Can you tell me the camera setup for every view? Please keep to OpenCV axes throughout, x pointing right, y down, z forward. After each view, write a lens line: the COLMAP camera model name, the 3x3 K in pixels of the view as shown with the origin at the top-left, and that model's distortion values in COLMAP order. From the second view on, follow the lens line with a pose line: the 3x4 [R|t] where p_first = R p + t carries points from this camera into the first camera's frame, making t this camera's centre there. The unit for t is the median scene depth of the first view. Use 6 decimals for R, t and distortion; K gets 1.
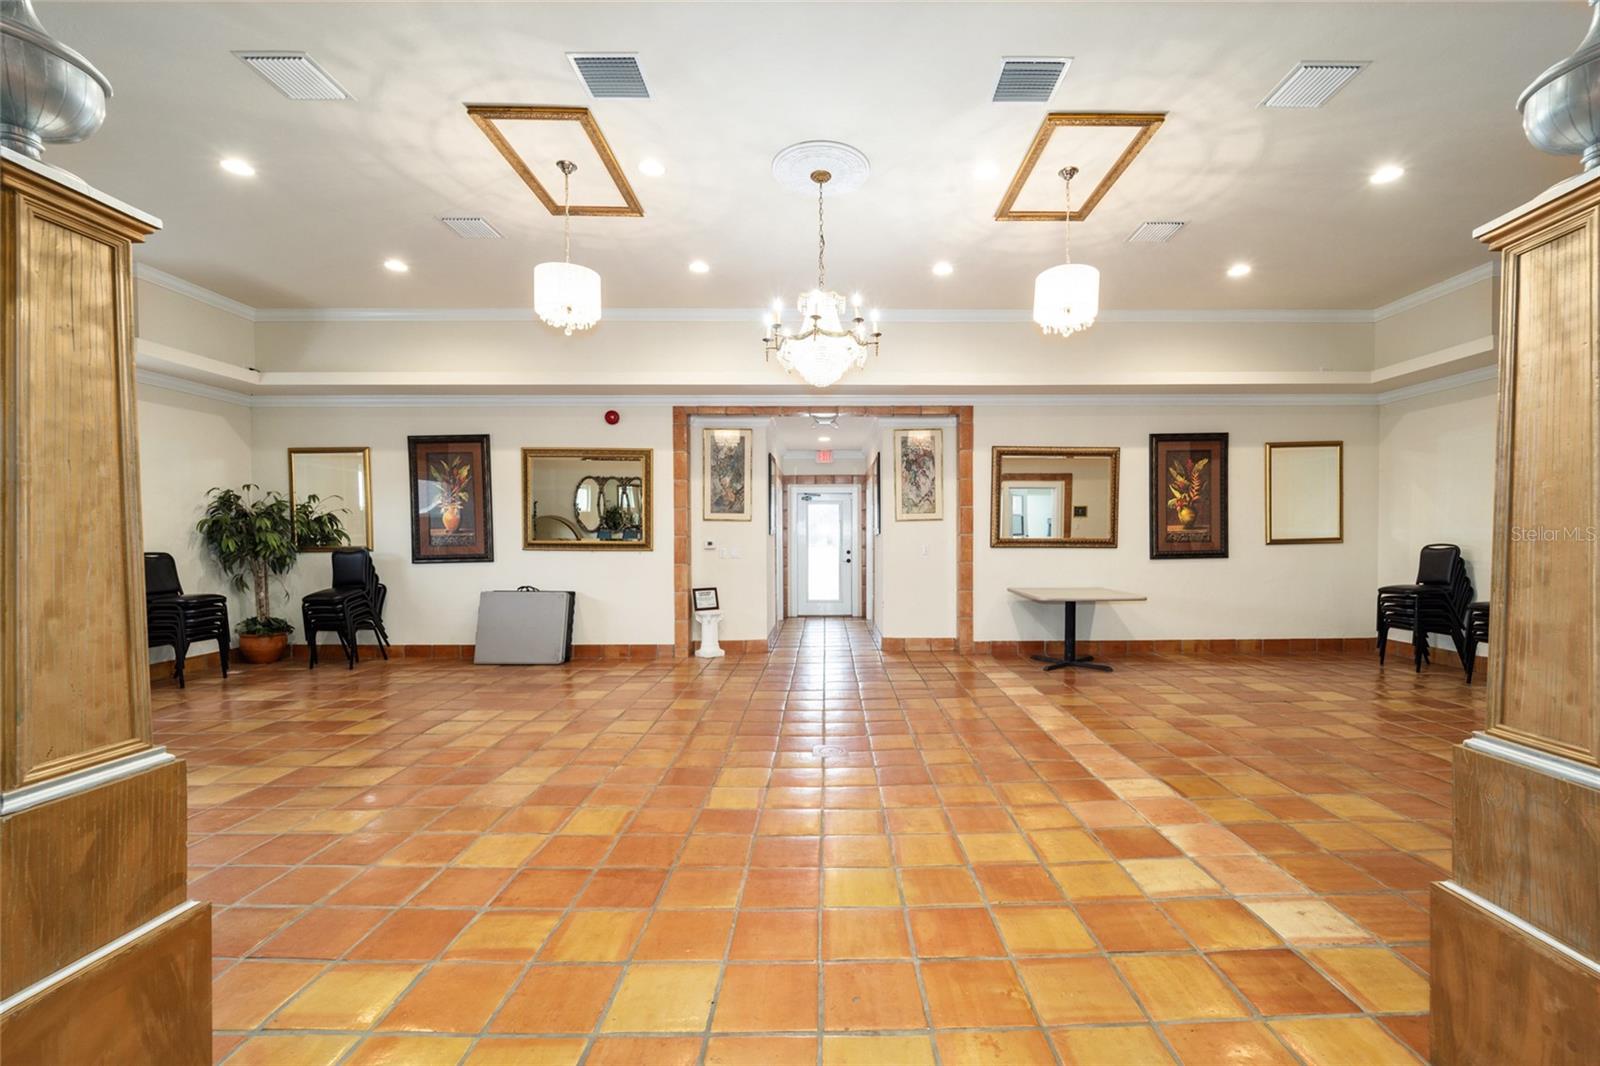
lens RADIAL K [[663.0, 0, 830.7], [0, 663.0, 550.1], [0, 0, 1]] dist [-0.001369, 0.000271]
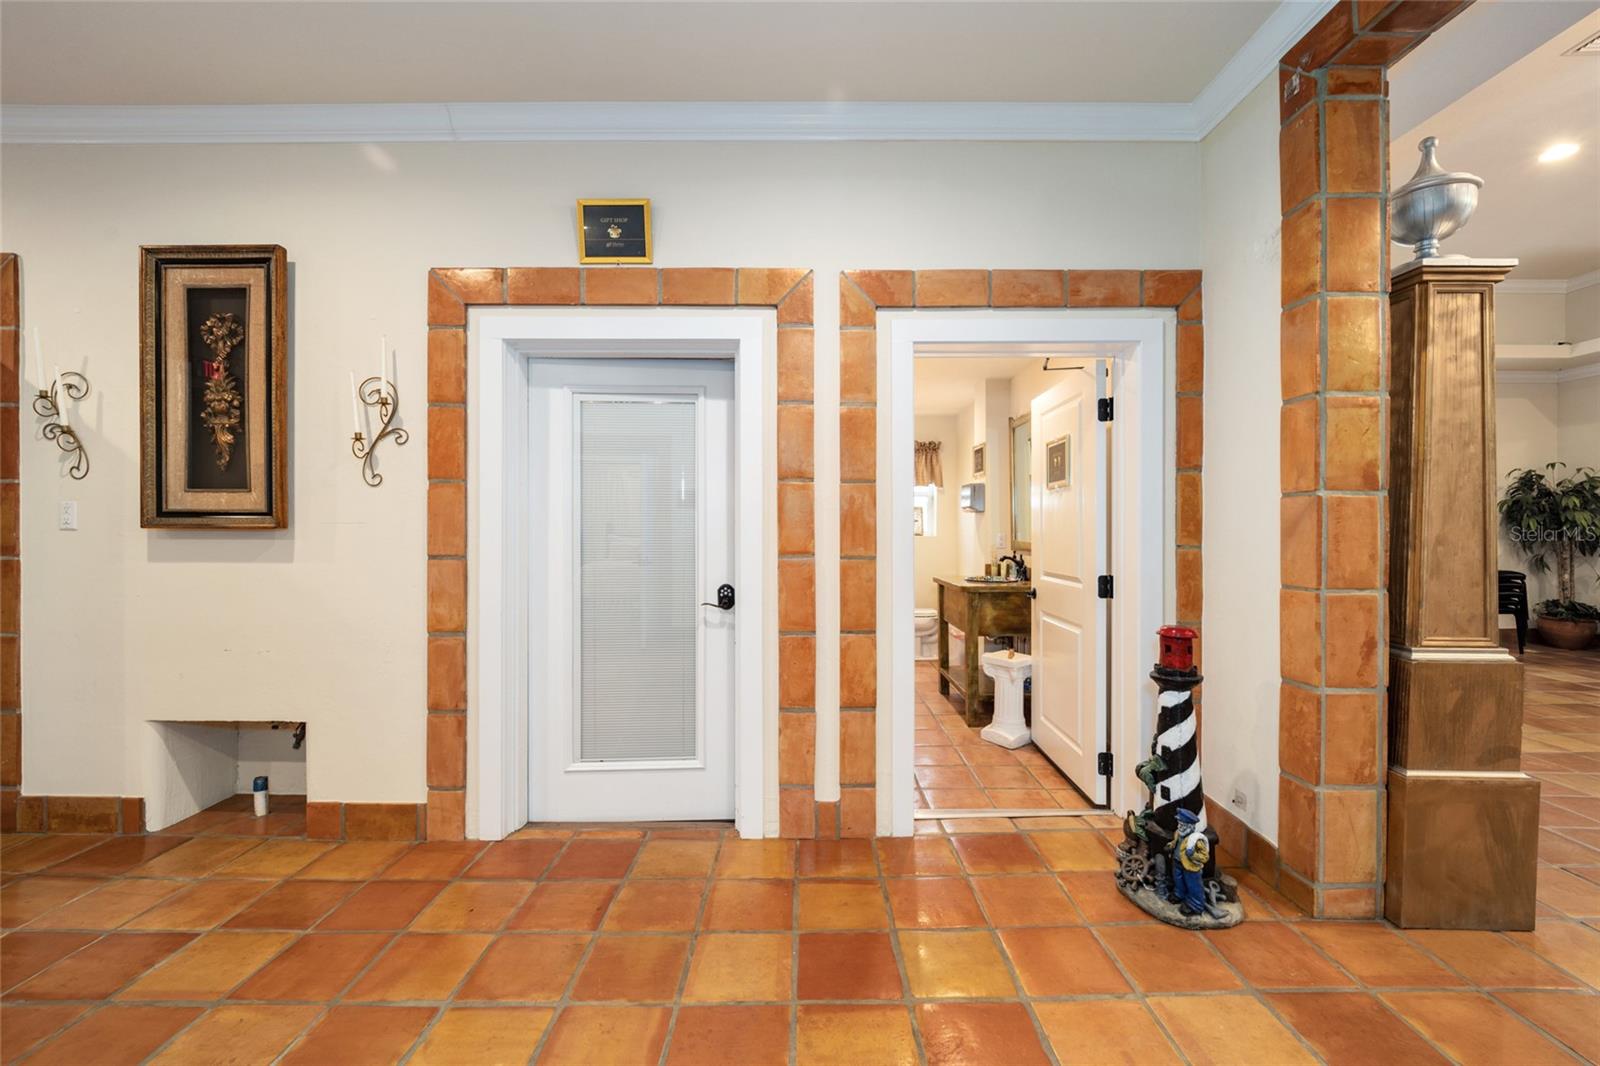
lens RADIAL K [[644.6, 0, 795.9], [0, 644.6, 526.2], [0, 0, 1]] dist [-0.010154, 0.000173]
pose [[-0.012392, 0.007557, -0.999895, 0.160008], [-0.026940, 0.999606, 0.007889, 0.039043], [0.999560, 0.027035, -0.012184, -0.230418]]
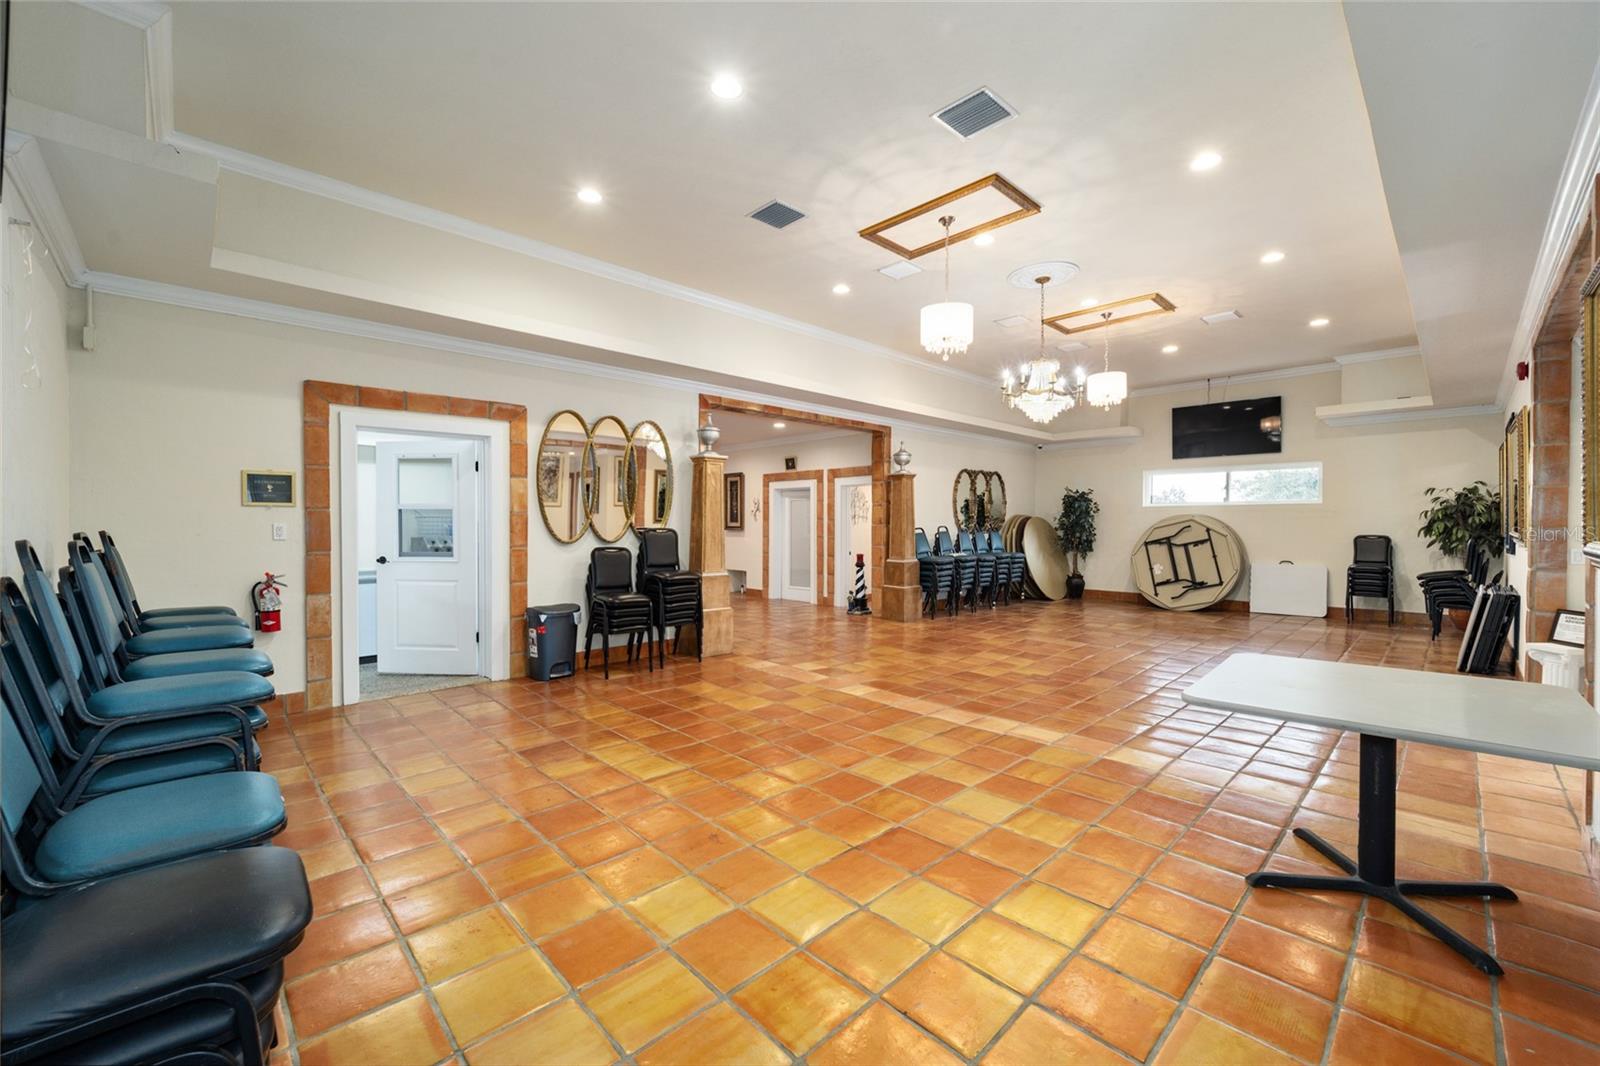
lens RADIAL K [[639.7, 0, 796.5], [0, 639.7, 529.0], [0, 0, 1]] dist [-0.004825, -0.000248]
pose [[-0.734468, 0.007961, -0.678596, 1.818903], [-0.016173, 0.999442, 0.029229, -0.064714], [0.678450, 0.032443, -0.733930, 2.281179]]
